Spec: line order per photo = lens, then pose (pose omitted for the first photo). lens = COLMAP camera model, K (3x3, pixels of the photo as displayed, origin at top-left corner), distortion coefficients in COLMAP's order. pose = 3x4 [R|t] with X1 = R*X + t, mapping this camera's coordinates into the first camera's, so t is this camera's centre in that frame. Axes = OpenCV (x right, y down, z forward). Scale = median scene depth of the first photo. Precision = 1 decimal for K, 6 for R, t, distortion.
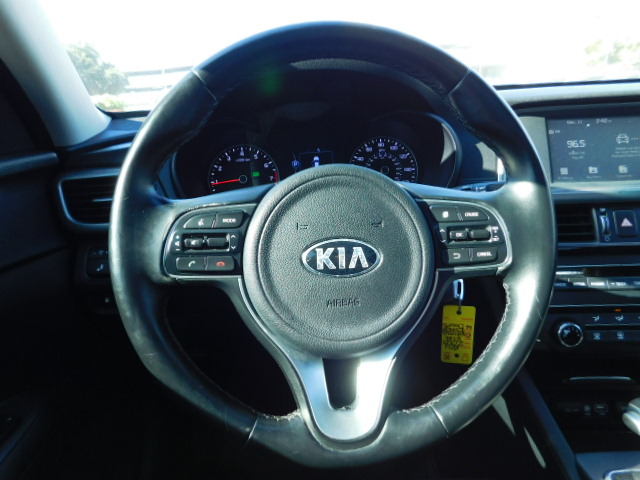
lens RADIAL K [[427.1, 0, 320.0], [0, 427.1, 240.0], [0, 0, 1]] dist [-0.061460, 0.058219]
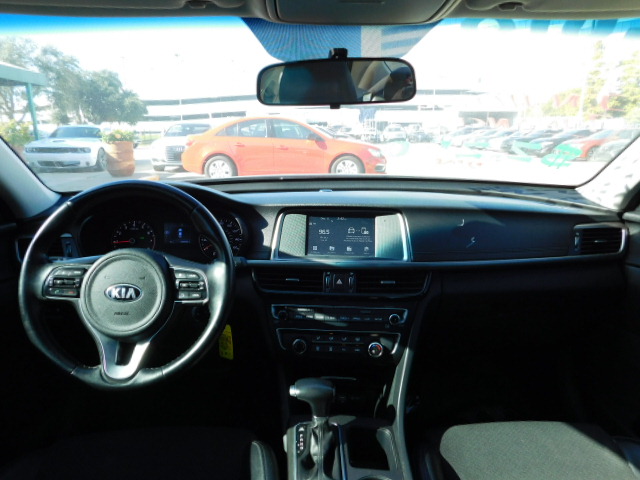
lens RADIAL K [[427.1, 0, 320.0], [0, 427.1, 240.0], [0, 0, 1]] dist [-0.061460, 0.058219]
pose [[0.998460, 0.052877, -0.016808, 0.668144], [-0.054016, 0.995591, -0.076689, -0.072182], [0.012678, 0.077479, 0.996913, -0.717882]]
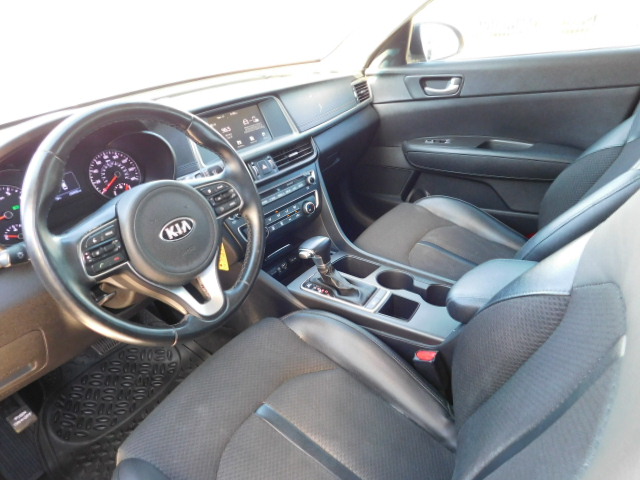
lens RADIAL K [[427.1, 0, 320.0], [0, 427.1, 240.0], [0, 0, 1]] dist [-0.061460, 0.058219]
pose [[0.624987, -0.374273, 0.685063, -0.544696], [0.306107, 0.924787, 0.225979, -0.092276], [-0.718116, 0.068469, 0.692547, -0.478030]]
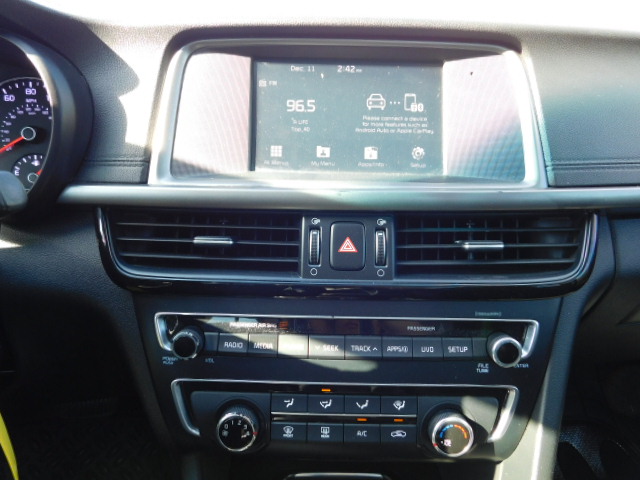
lens RADIAL K [[469.8, 0, 320.0], [0, 469.8, 240.0], [0, 0, 1]] dist [-0.008651, 0.004558]
pose [[0.996630, 0.039731, 0.071759, 0.639245], [-0.044802, 0.996505, 0.070496, -0.093650], [-0.068708, -0.073473, 0.994928, 0.345641]]
